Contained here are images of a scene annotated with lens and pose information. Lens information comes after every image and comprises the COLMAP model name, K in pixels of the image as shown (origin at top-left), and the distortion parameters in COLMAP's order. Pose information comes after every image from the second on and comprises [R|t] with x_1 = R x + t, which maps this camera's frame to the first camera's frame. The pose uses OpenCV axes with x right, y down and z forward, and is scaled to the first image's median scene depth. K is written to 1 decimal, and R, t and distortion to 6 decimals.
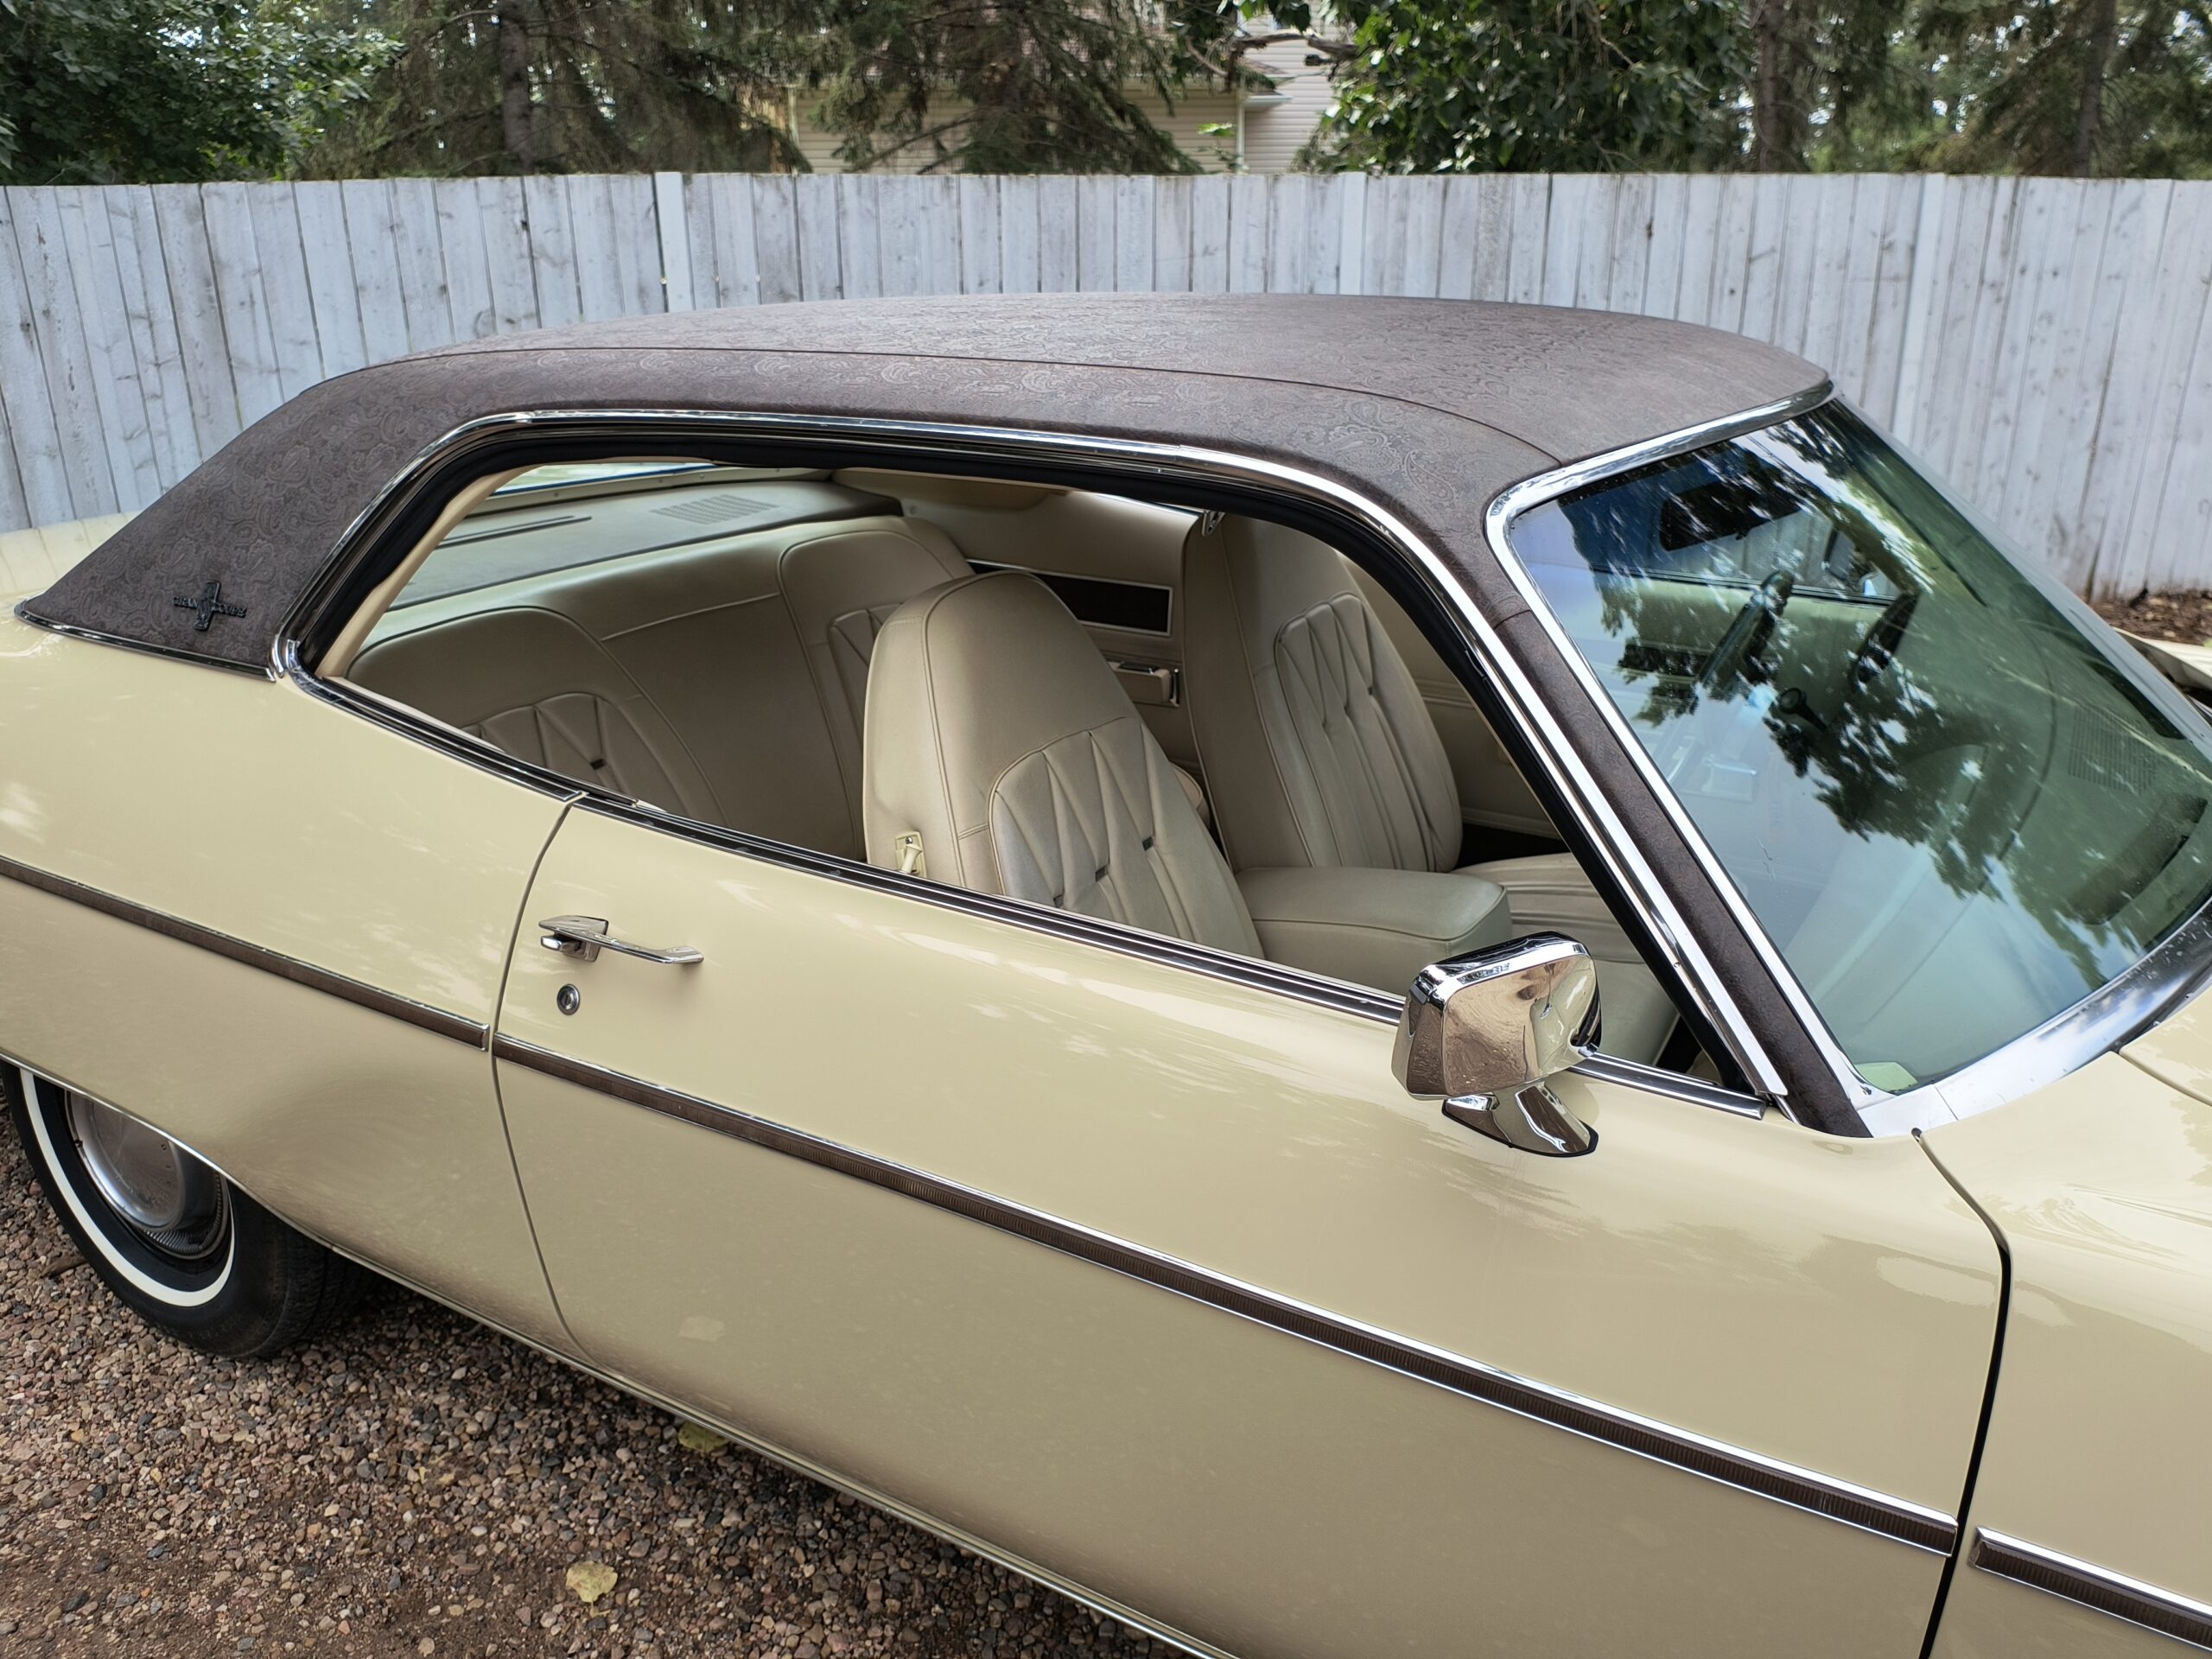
lens RADIAL K [[1727.4, 0, 1067.0], [0, 1727.4, 833.4], [0, 0, 1]] dist [0.005093, -0.057664]
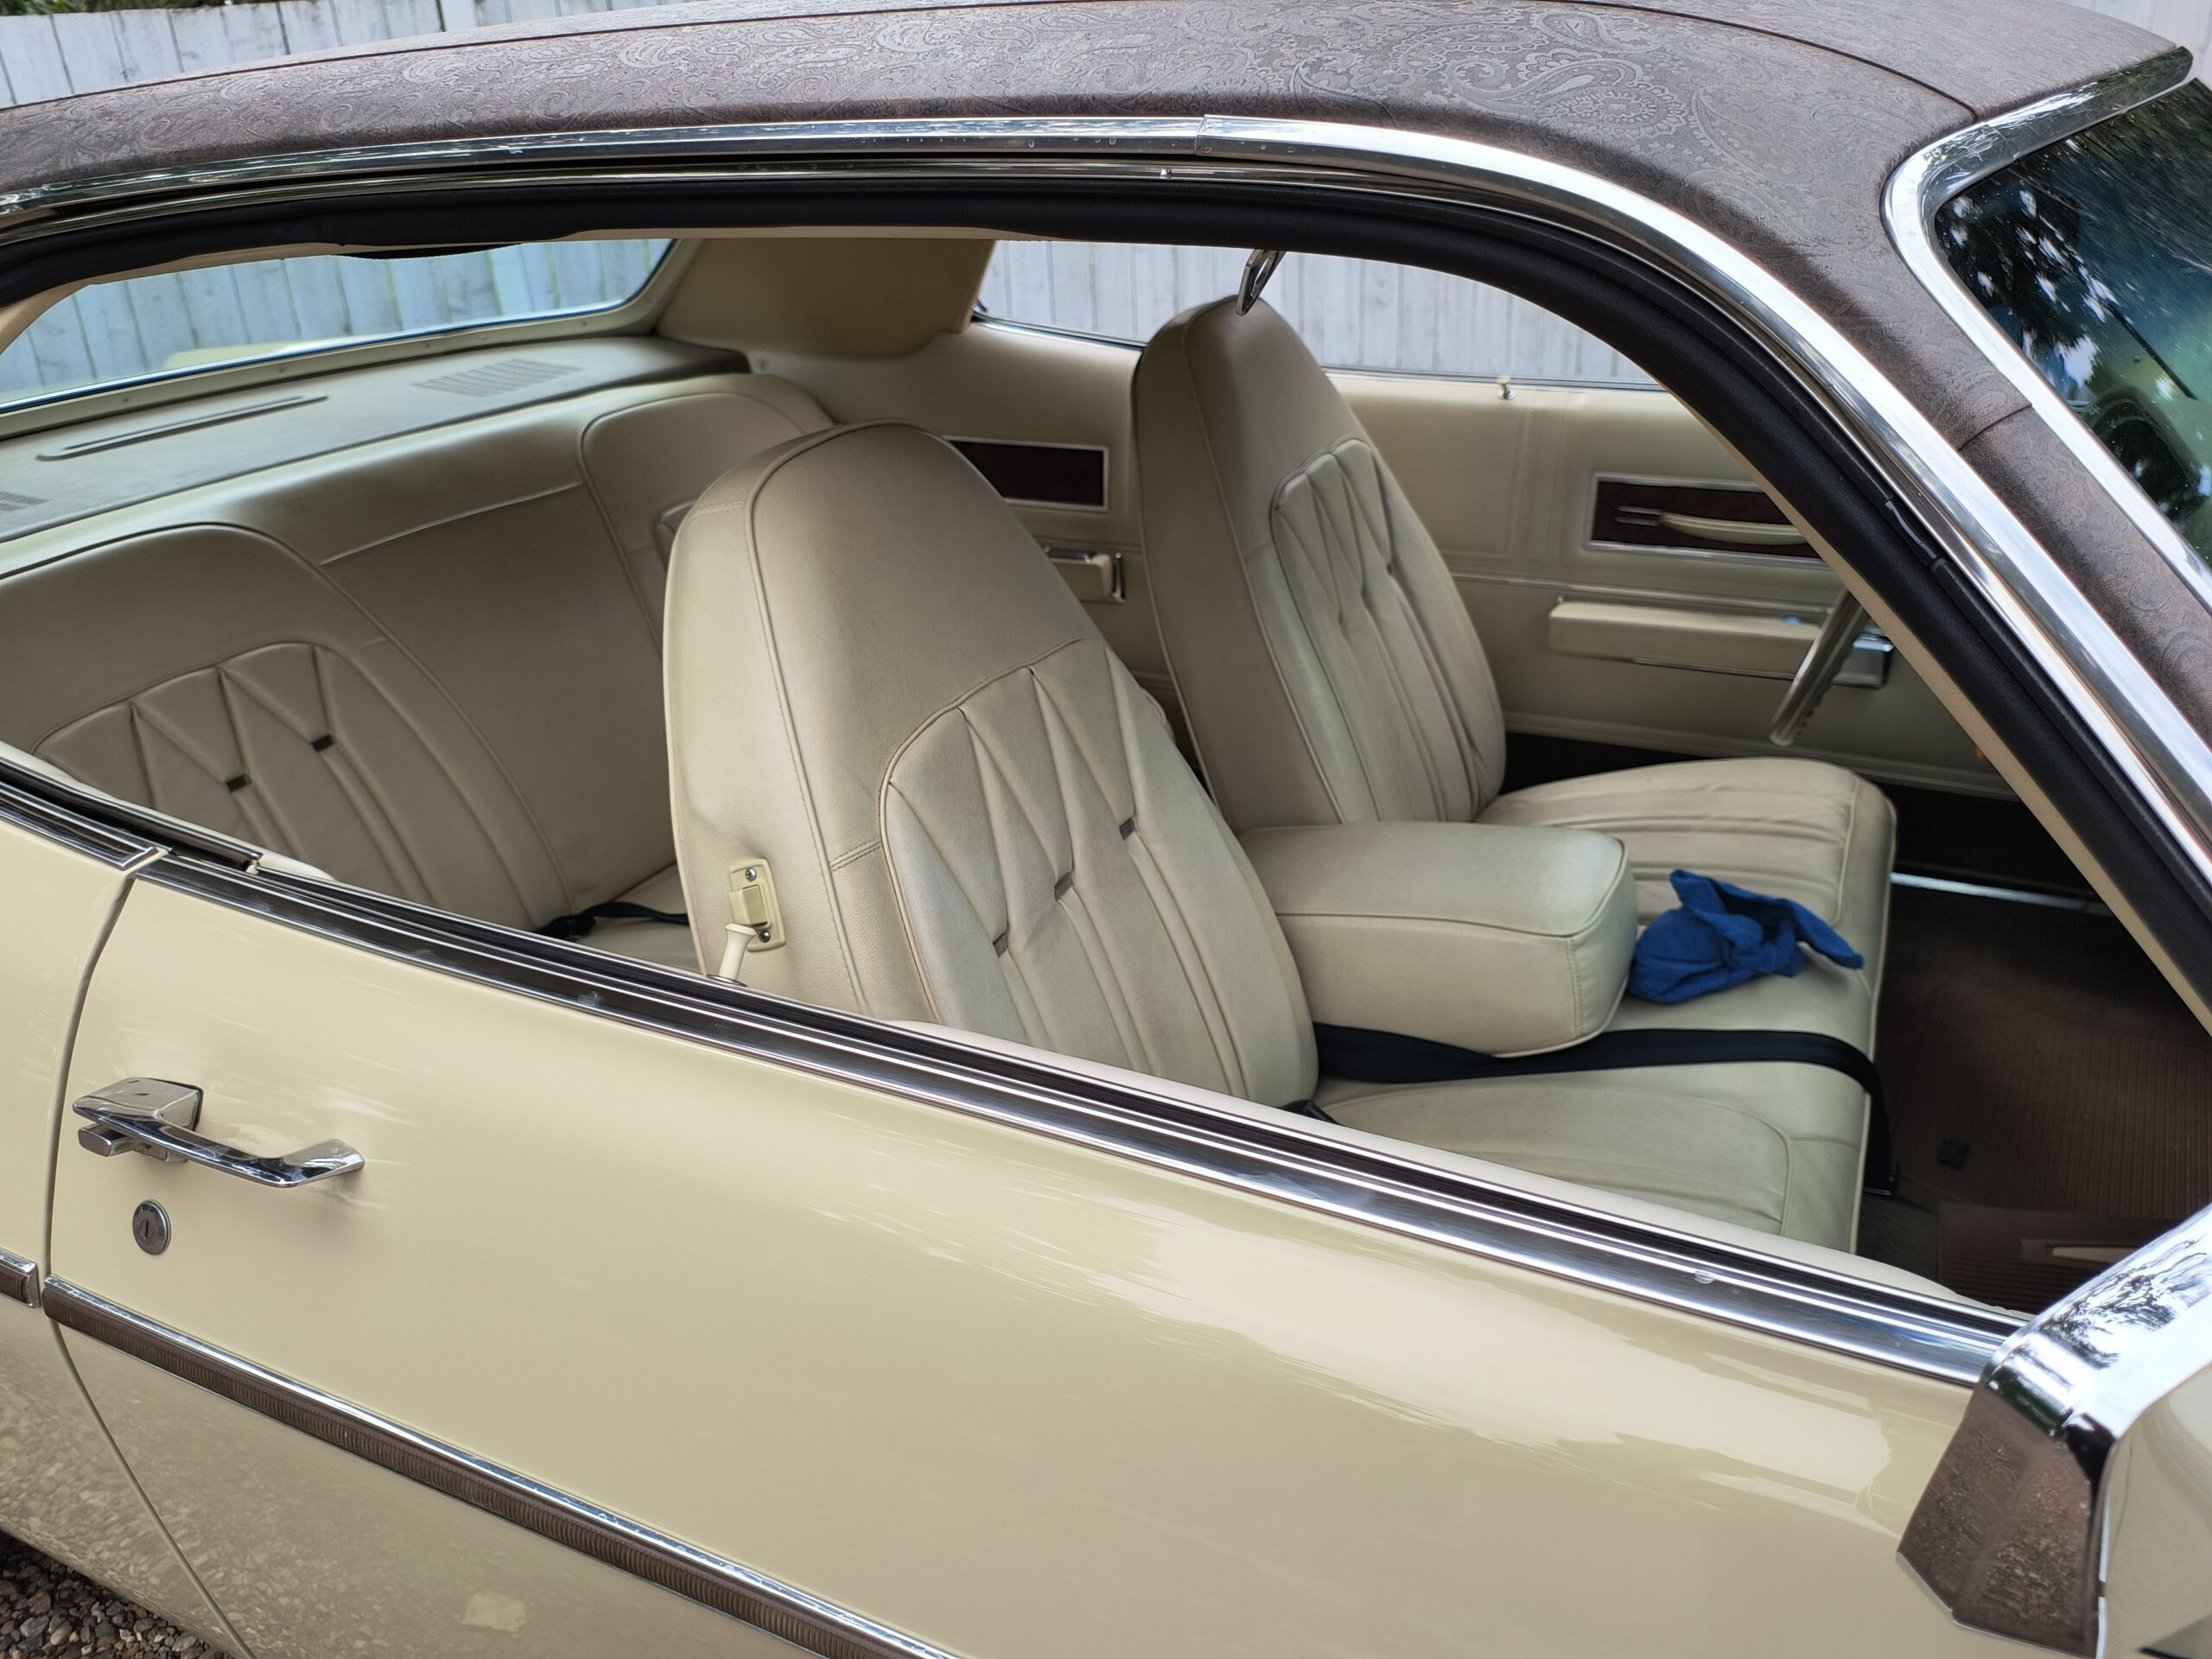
lens RADIAL K [[1727.4, 0, 1067.0], [0, 1727.4, 833.4], [0, 0, 1]] dist [0.005093, -0.057664]
pose [[0.996597, -0.067489, 0.047327, -0.006212], [0.064091, 0.995488, 0.069975, -0.034088], [-0.051836, -0.066703, 0.996425, 0.291915]]
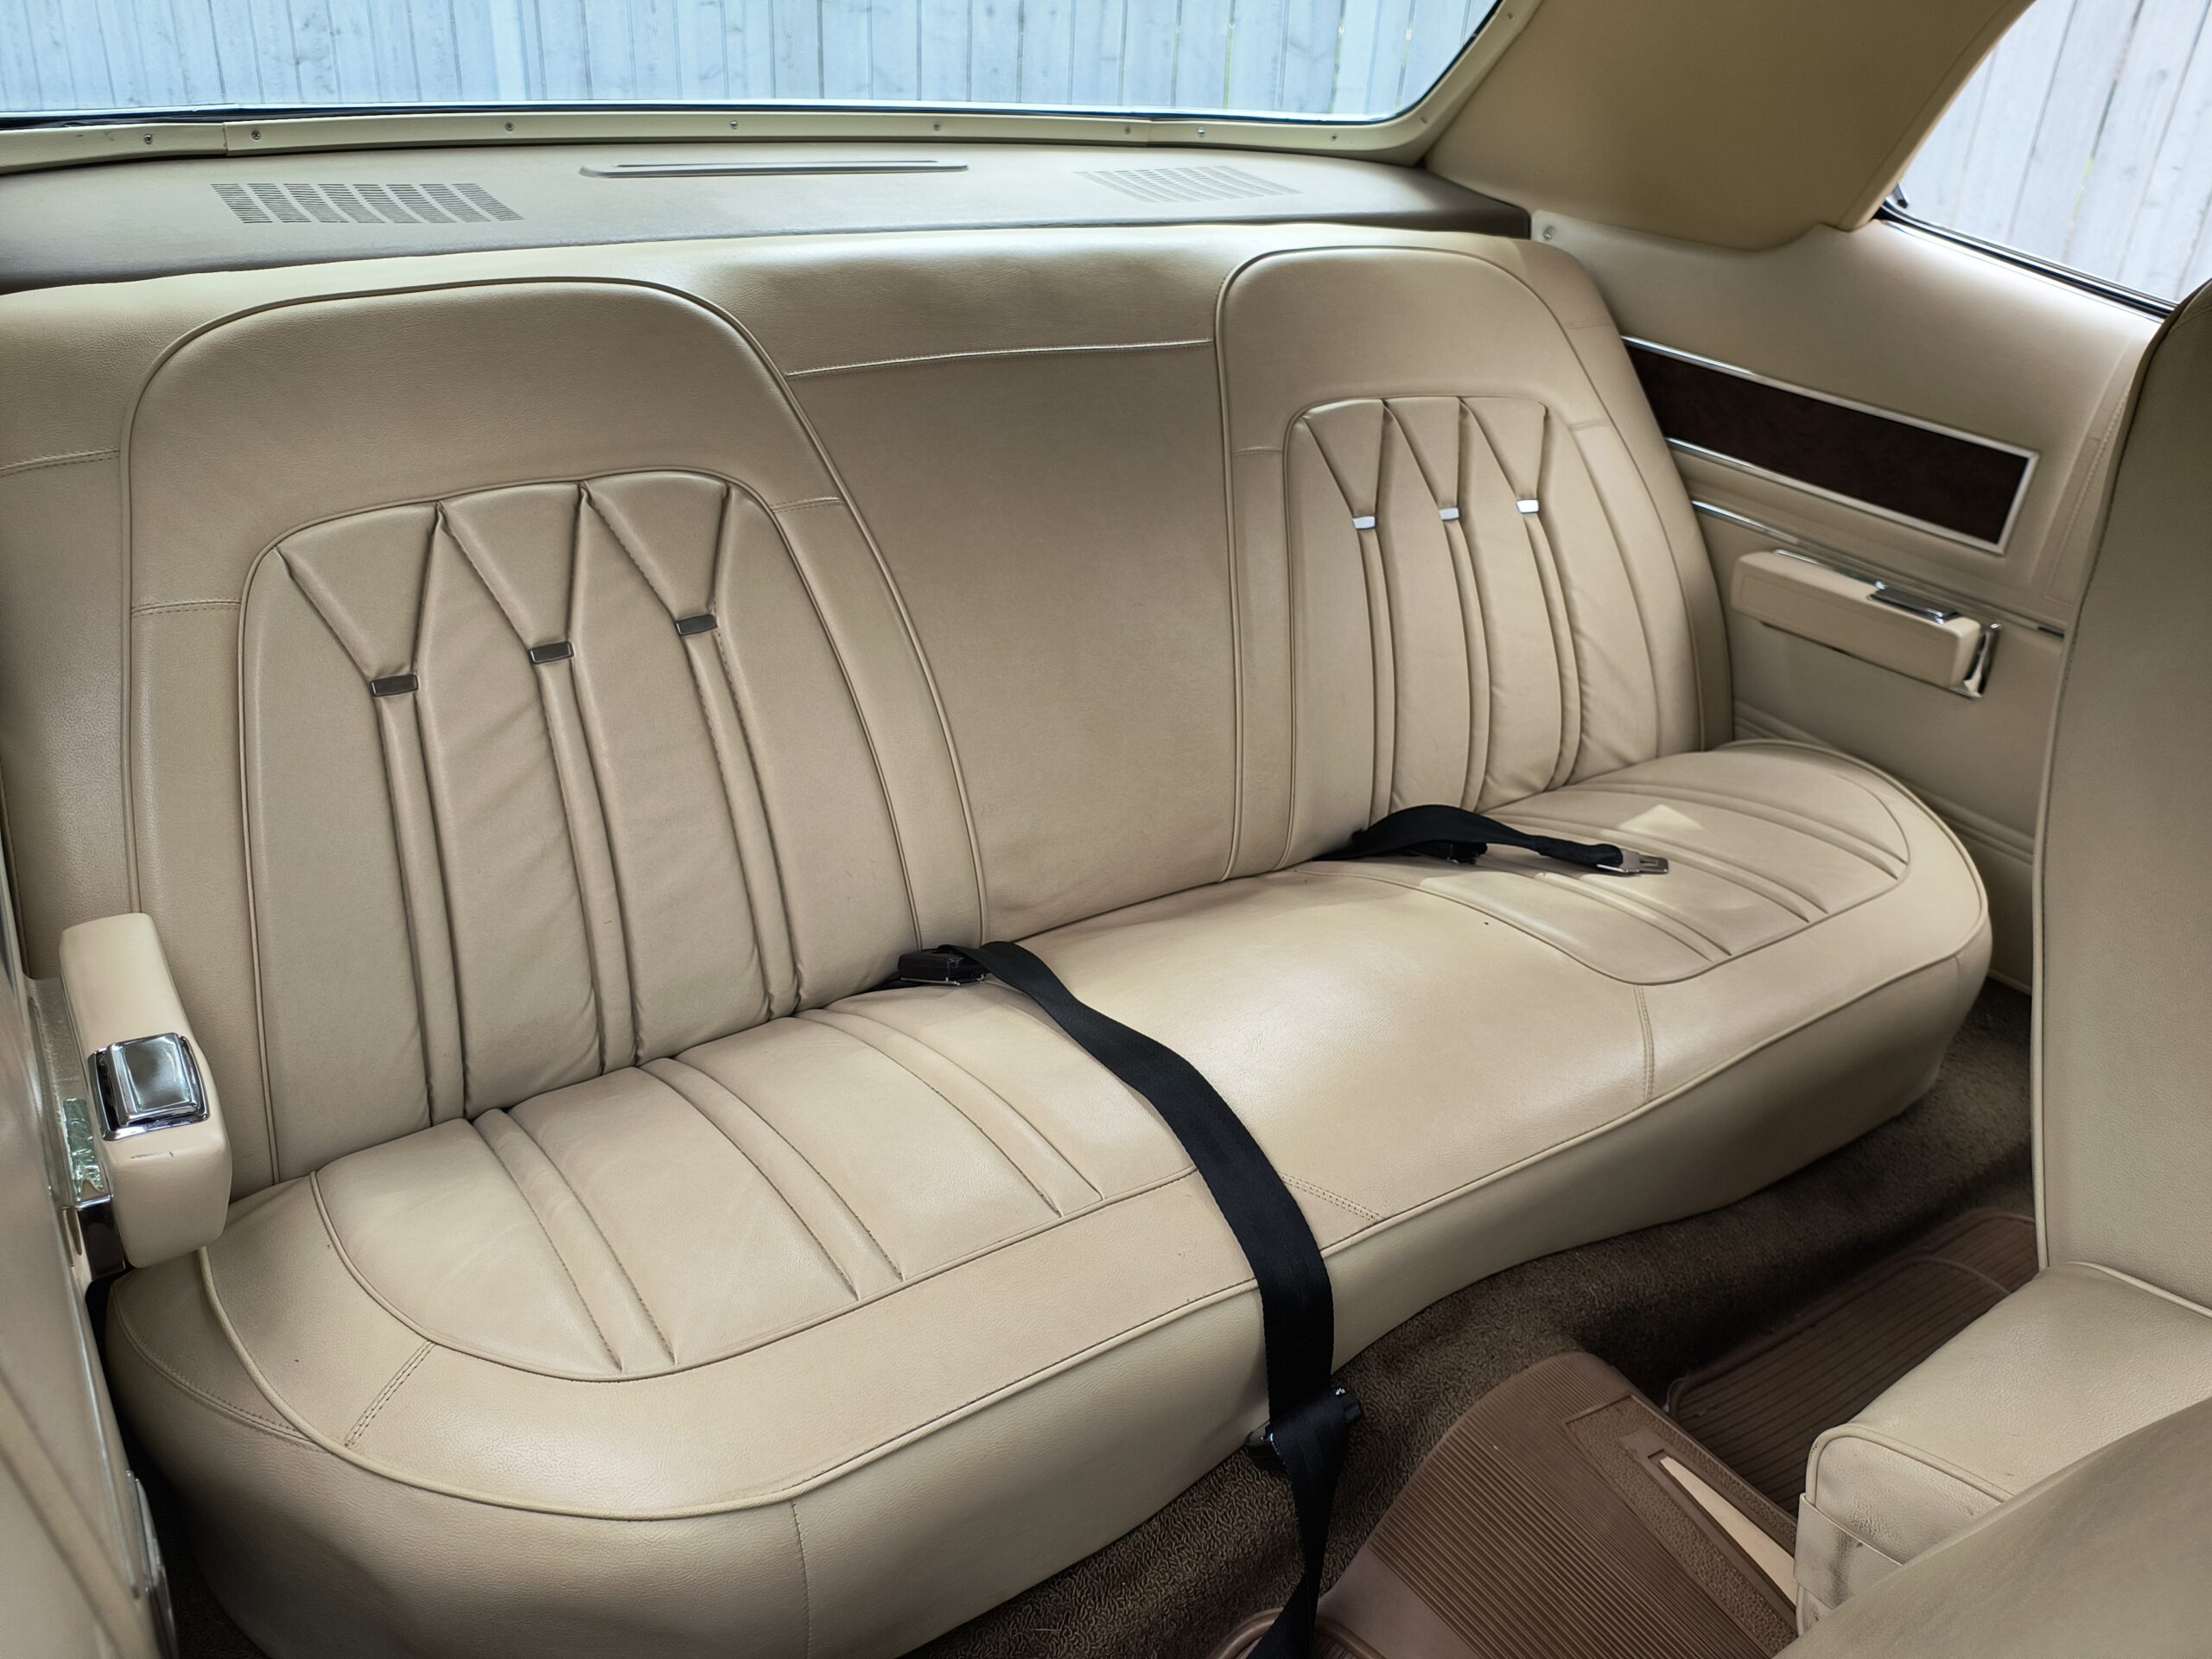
lens RADIAL K [[1678.7, 0, 1047.6], [0, 1678.7, 839.0], [0, 0, 1]] dist [0.004811, -0.056119]
pose [[0.900733, 0.245373, -0.358430, 0.007871], [-0.196245, 0.966028, 0.168158, -0.083177], [0.387515, -0.081125, 0.918287, 0.604276]]
